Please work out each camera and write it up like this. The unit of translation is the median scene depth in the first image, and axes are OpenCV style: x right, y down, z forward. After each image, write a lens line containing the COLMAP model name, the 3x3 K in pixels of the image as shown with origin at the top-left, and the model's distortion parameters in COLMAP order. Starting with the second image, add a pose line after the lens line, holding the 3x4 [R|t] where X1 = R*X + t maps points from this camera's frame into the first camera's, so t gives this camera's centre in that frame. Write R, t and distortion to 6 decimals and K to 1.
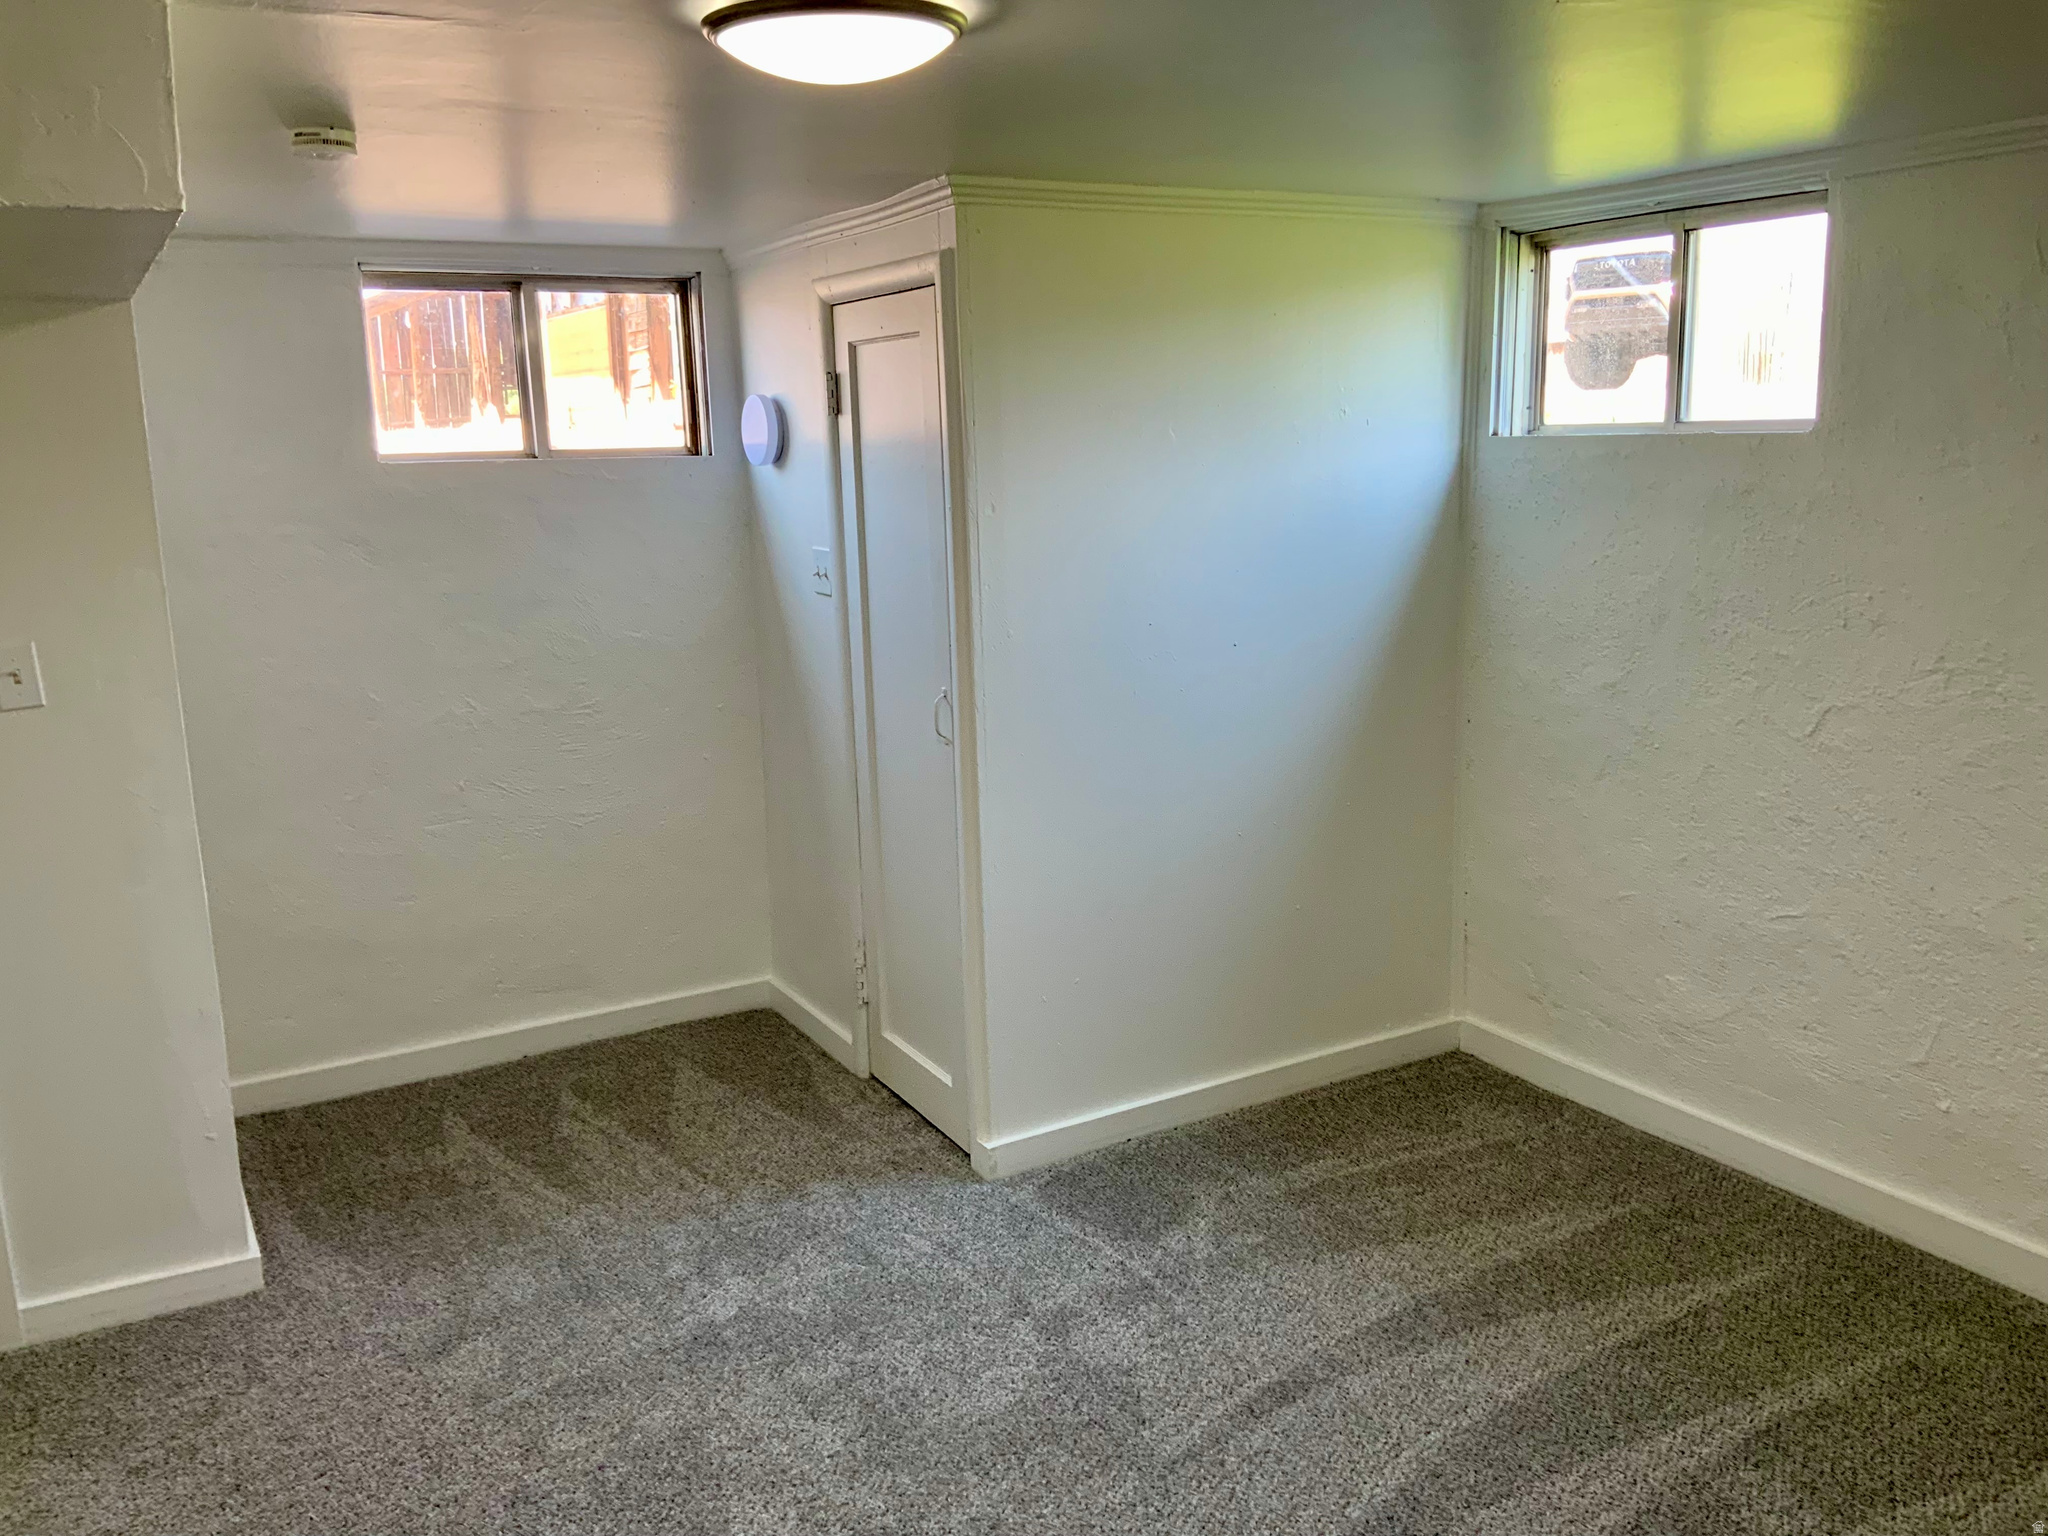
lens RADIAL K [[1703.3, 0, 1024.0], [0, 1703.3, 768.0], [0, 0, 1]] dist [0.159617, -0.284724]
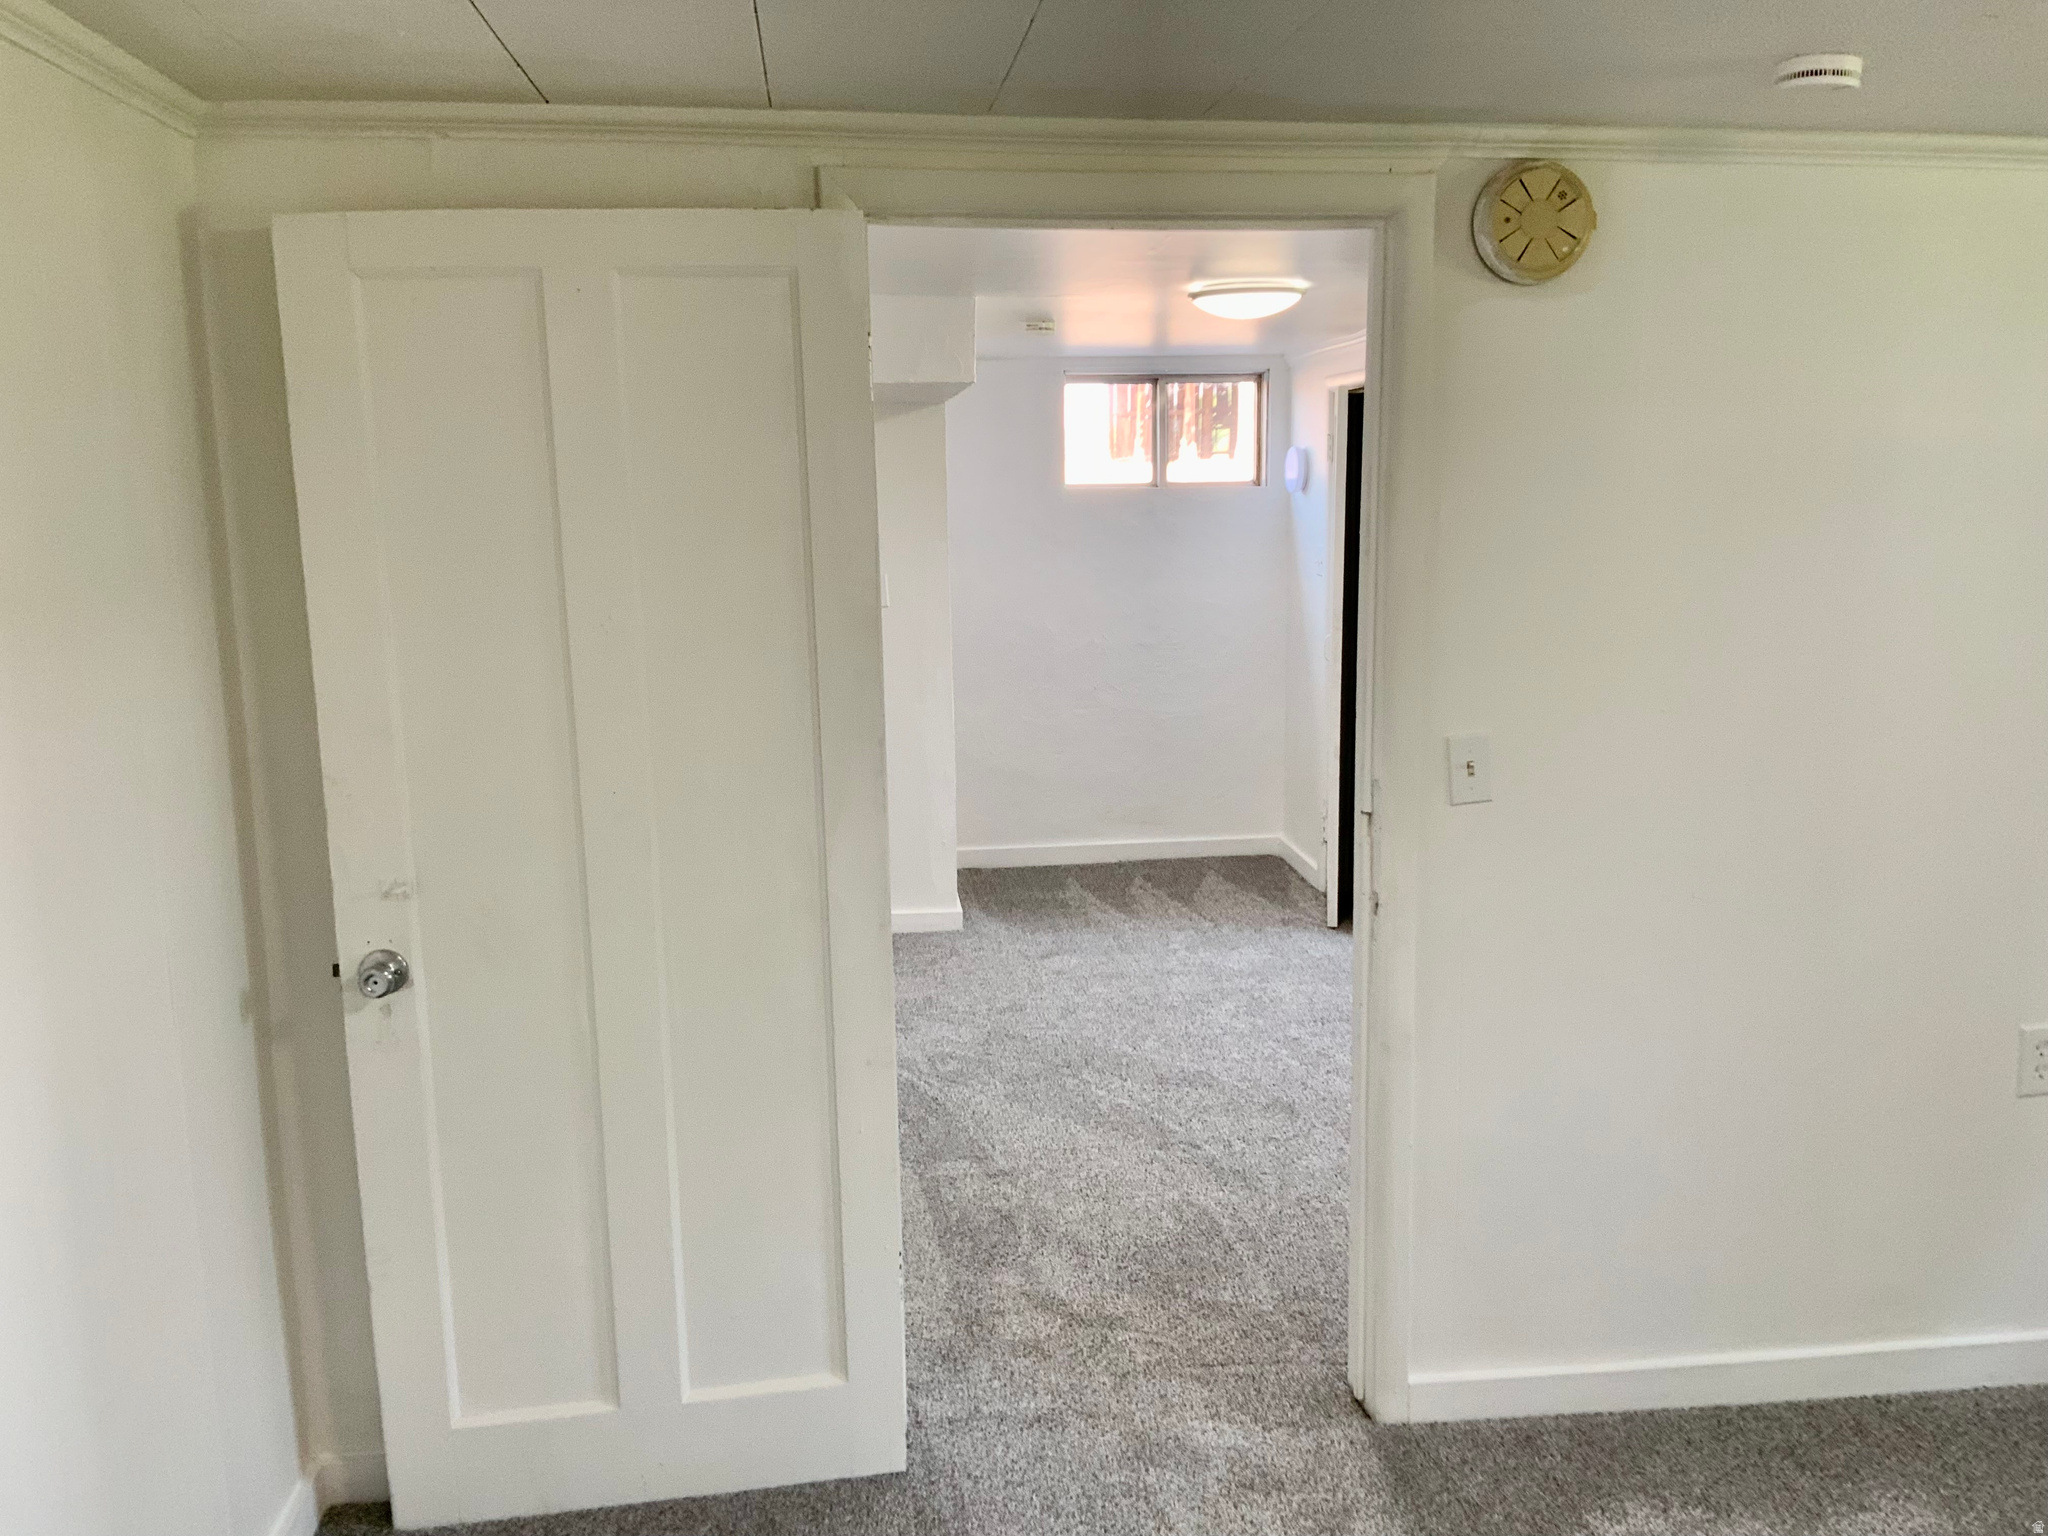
lens RADIAL K [[1718.8, 0, 1024.0], [0, 1718.8, 768.0], [0, 0, 1]] dist [-0.006413, -0.024266]
pose [[0.919243, 0.077969, -0.385892, 0.251149], [-0.086409, 0.996249, -0.004546, 0.103773], [0.384090, 0.037523, 0.922533, -0.533081]]
